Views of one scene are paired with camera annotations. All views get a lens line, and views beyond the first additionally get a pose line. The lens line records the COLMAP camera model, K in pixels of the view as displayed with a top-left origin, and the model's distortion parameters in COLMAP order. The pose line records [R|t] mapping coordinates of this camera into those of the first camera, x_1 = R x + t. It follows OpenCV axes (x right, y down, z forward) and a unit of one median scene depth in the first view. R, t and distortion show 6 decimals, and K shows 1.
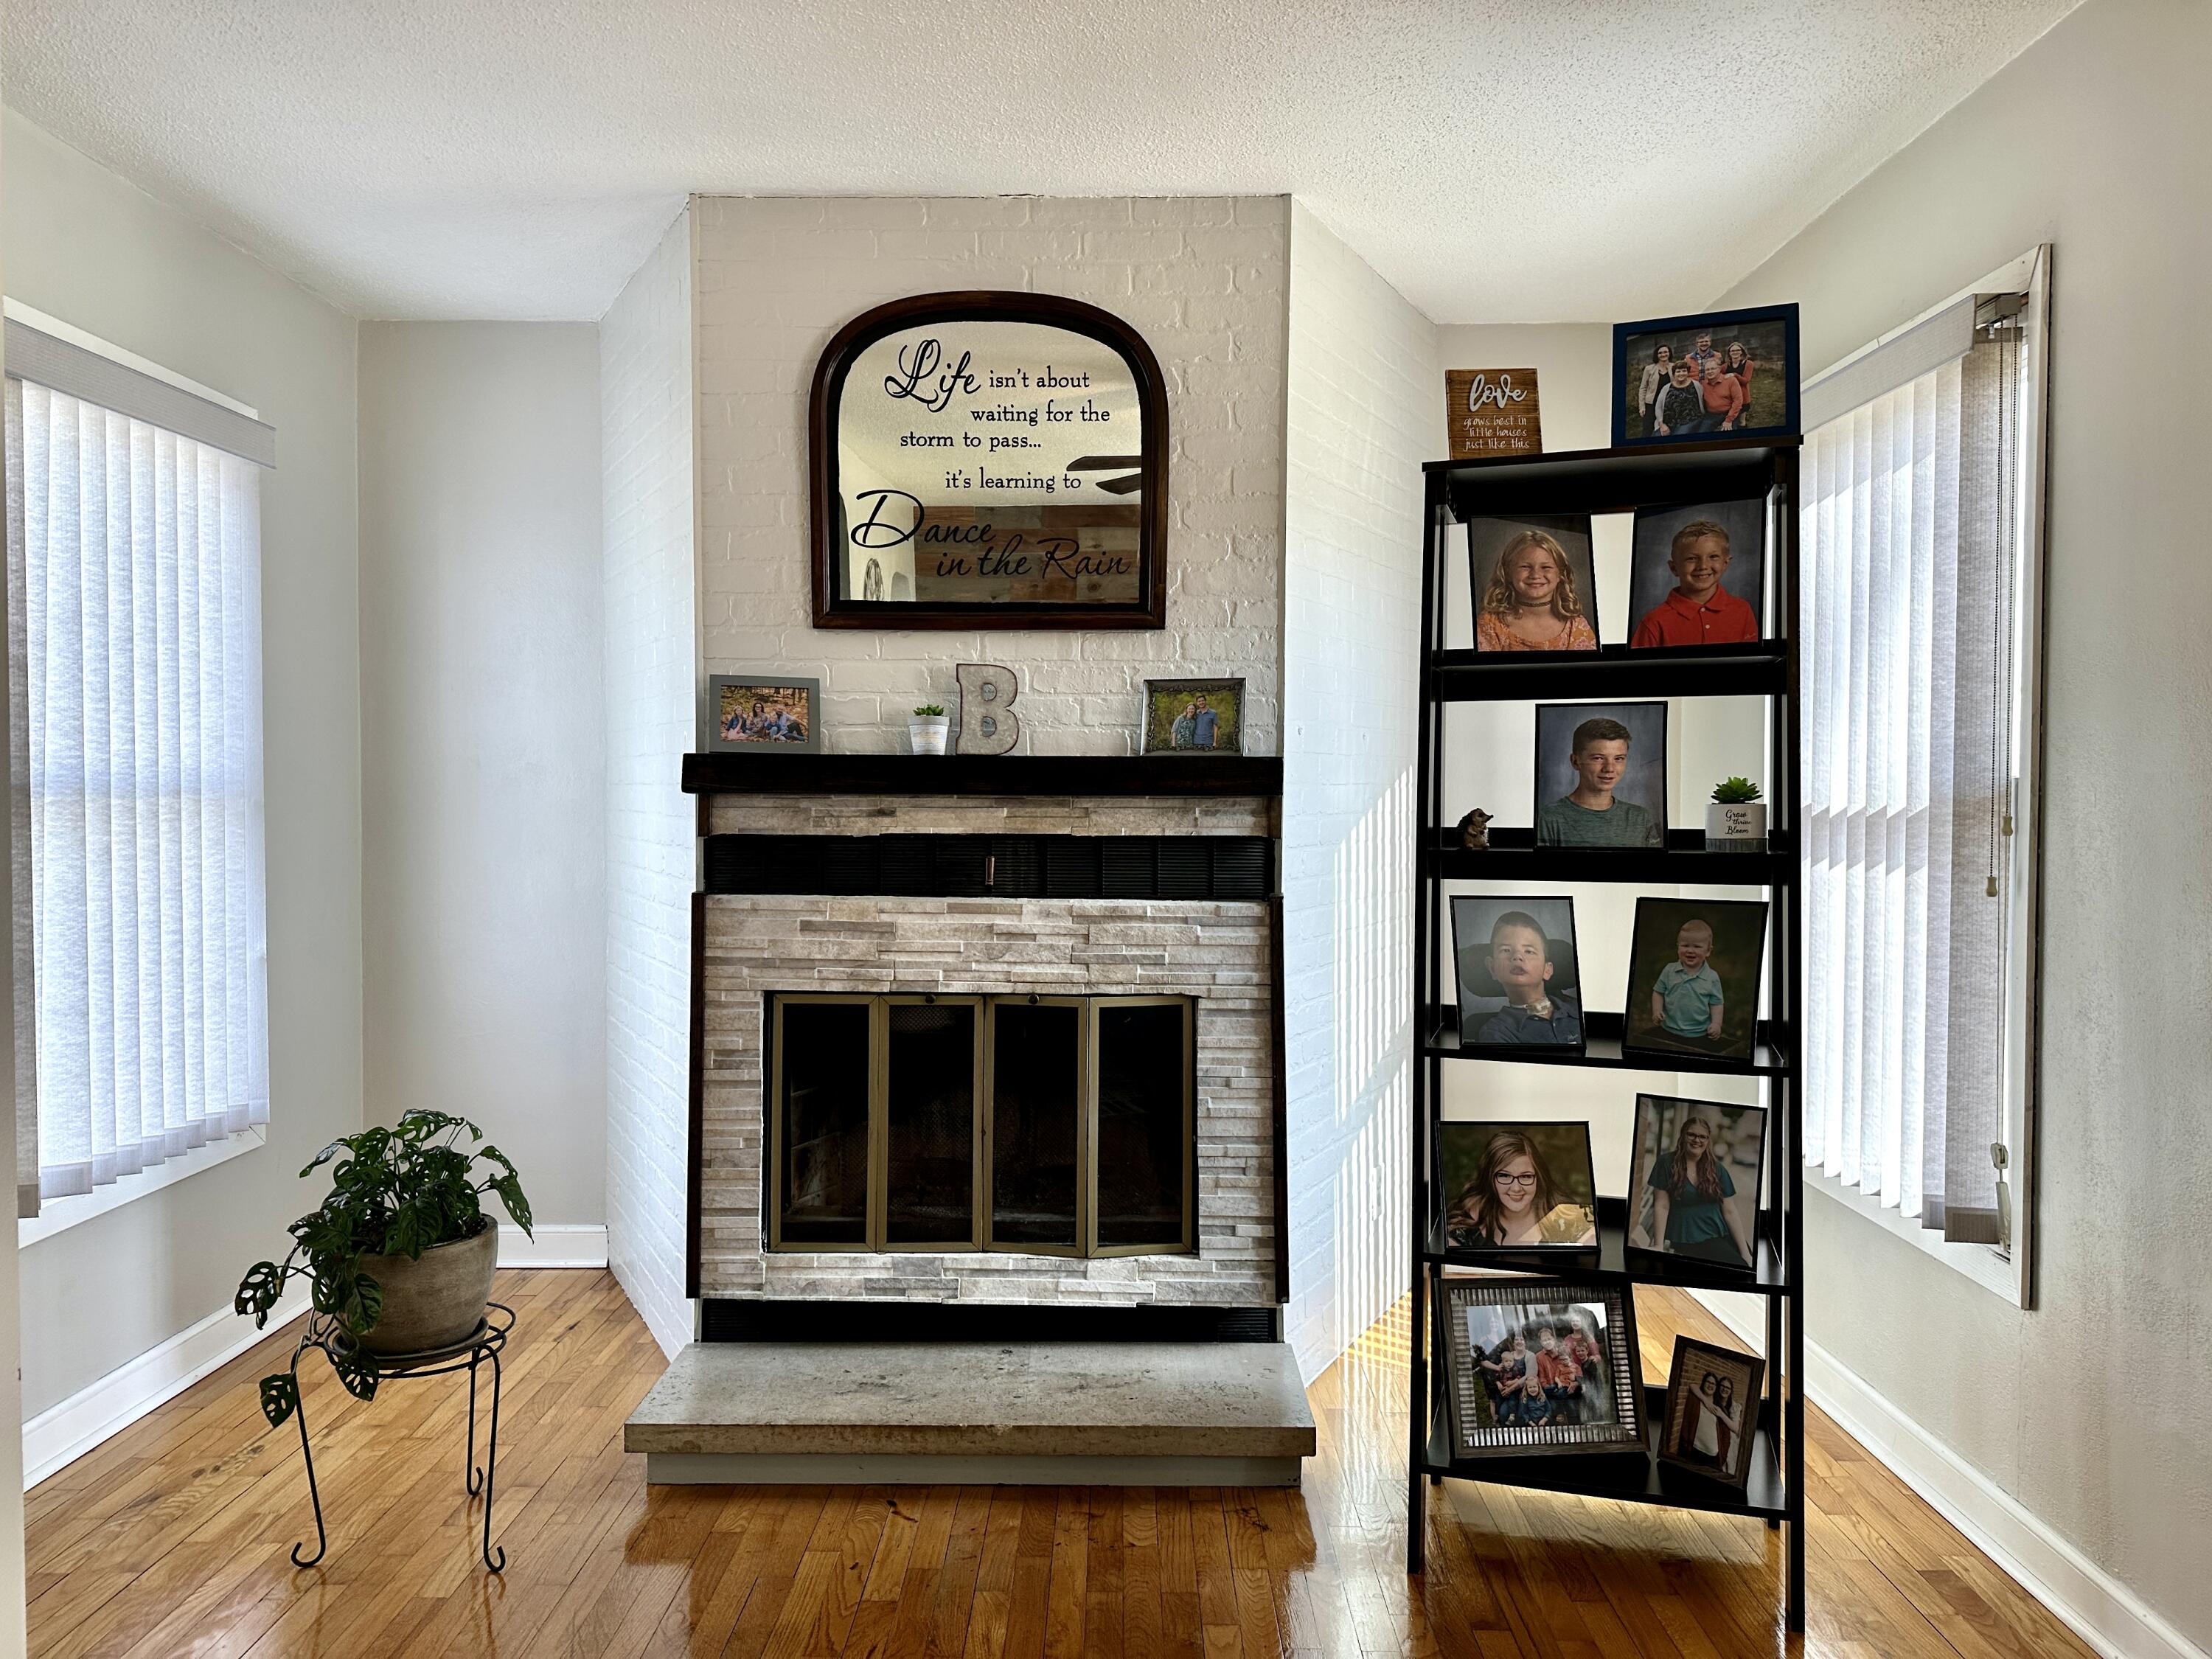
lens RADIAL K [[1544.9, 0, 1110.4], [0, 1544.9, 824.4], [0, 0, 1]] dist [0.045840, -0.044055]
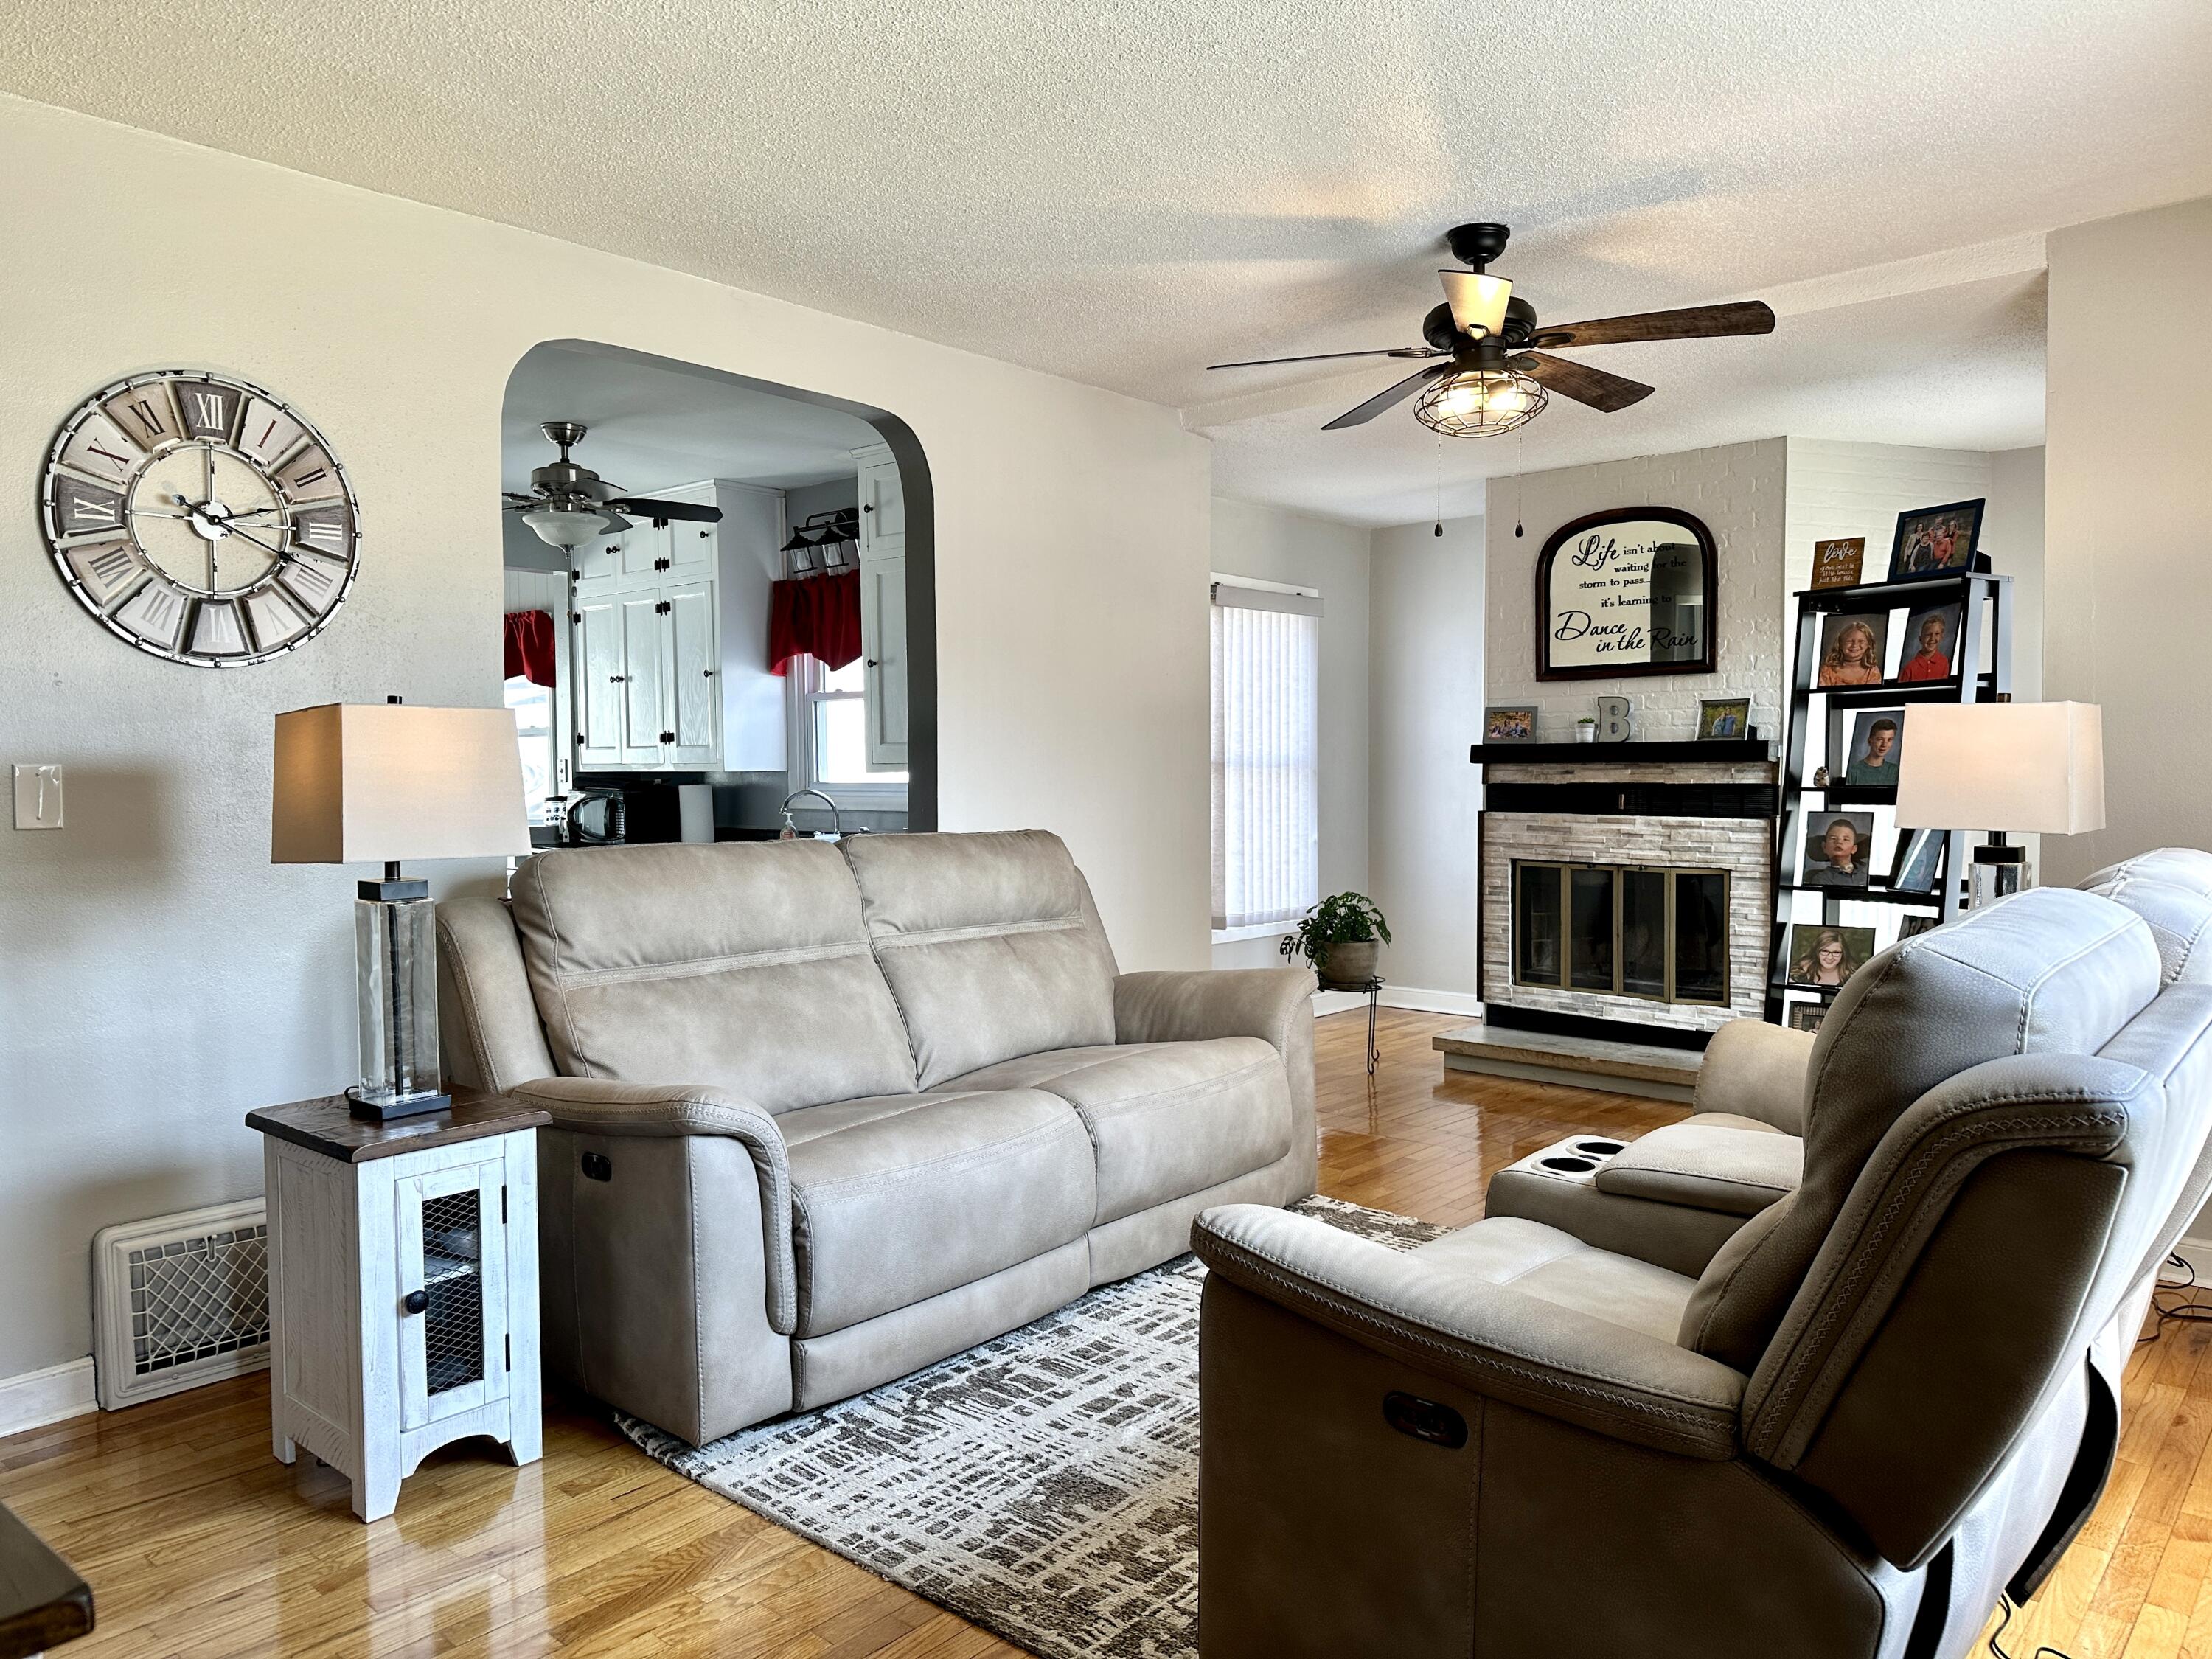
lens RADIAL K [[1544.9, 0, 1109.7], [0, 1544.9, 817.7], [0, 0, 1]] dist [0.045840, -0.044055]
pose [[0.763494, 0.013346, -0.645676, 0.704869], [-0.007899, 0.999905, 0.011328, 0.033666], [0.645766, -0.003549, 0.763527, -0.930739]]
